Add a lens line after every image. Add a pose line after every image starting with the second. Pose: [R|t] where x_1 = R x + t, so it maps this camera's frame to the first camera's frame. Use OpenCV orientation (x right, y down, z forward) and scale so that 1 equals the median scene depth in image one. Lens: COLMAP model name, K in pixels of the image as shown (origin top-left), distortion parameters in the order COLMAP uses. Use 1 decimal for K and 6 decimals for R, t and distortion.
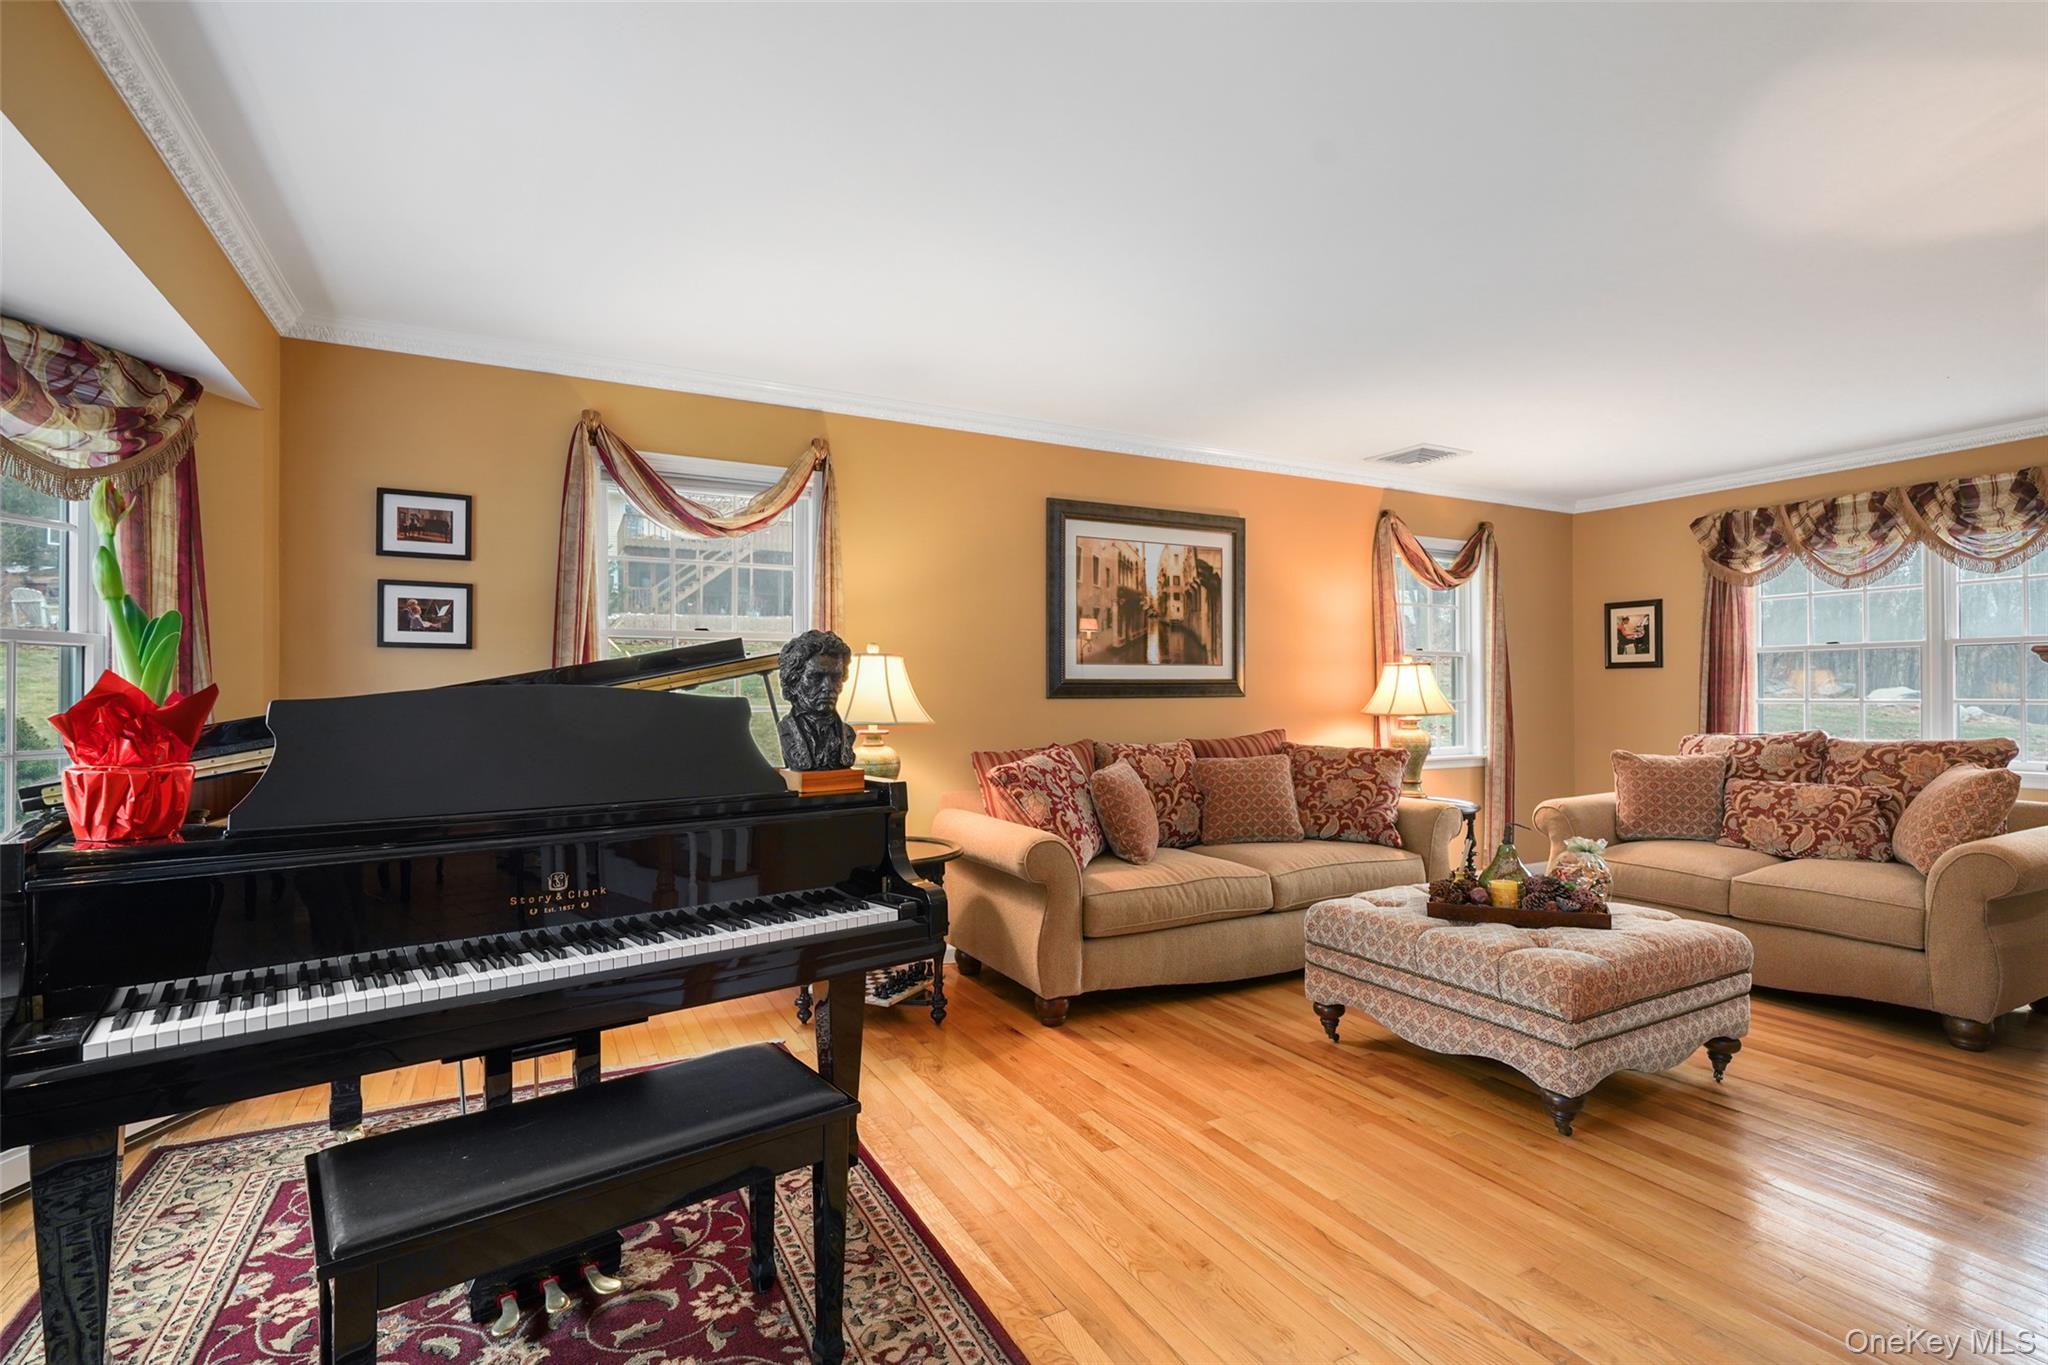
lens RADIAL K [[940.3, 0, 1022.5], [0, 940.3, 685.6], [0, 0, 1]] dist [-0.010421, 0.003565]
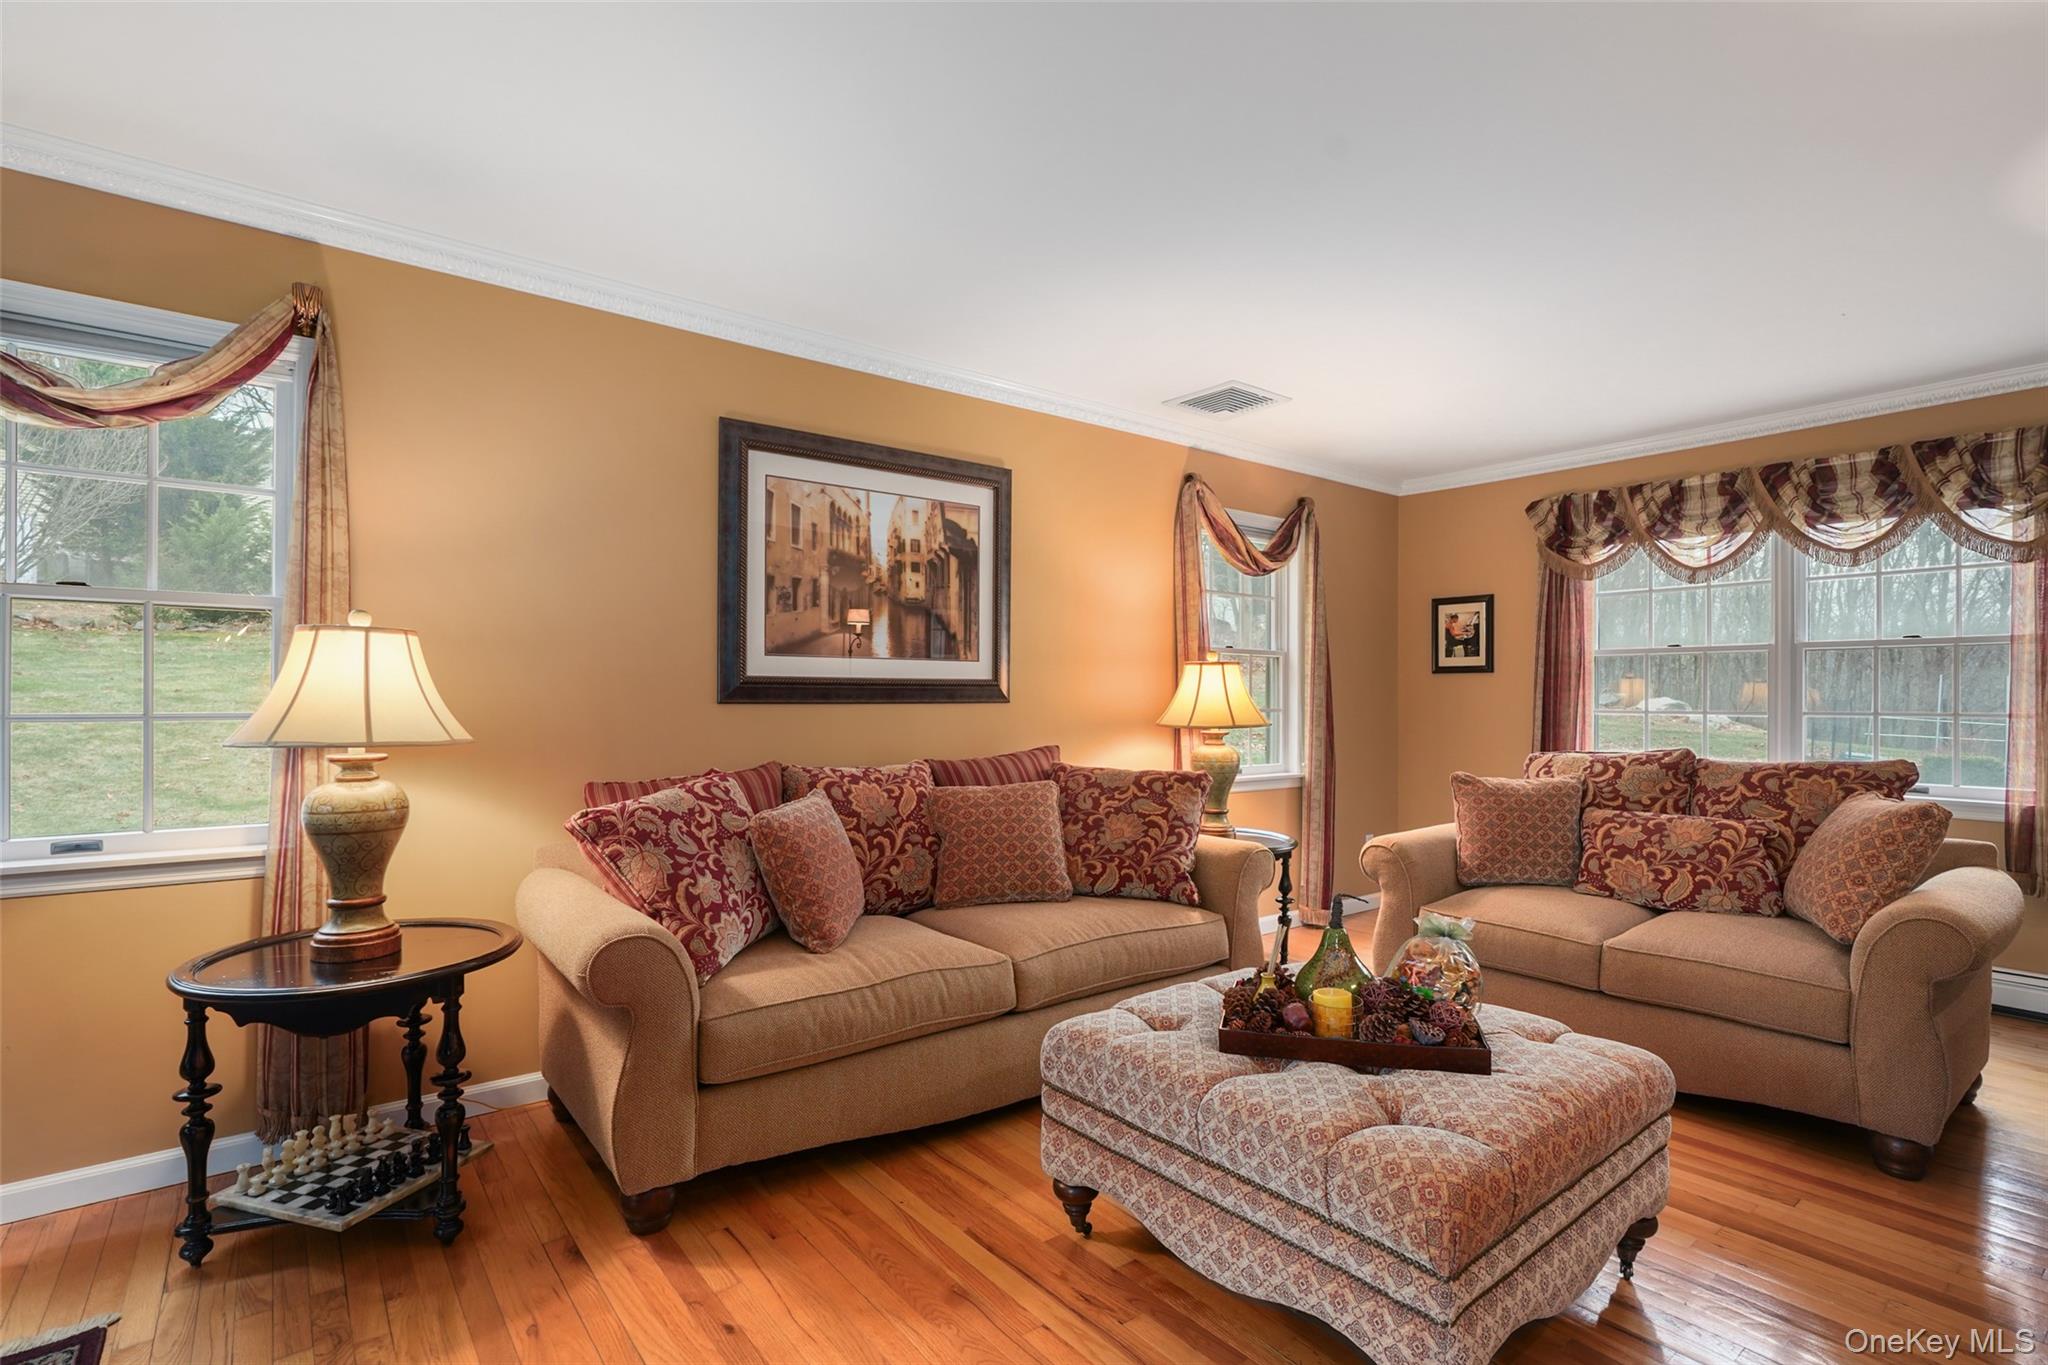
lens RADIAL K [[940.3, 0, 1020.2], [0, 940.3, 692.5], [0, 0, 1]] dist [-0.010421, 0.003565]
pose [[0.985814, 0.008290, 0.167637, 0.140399], [-0.008677, 0.999961, 0.001579, 0.002557], [-0.167617, -0.003011, 0.985848, 0.292649]]
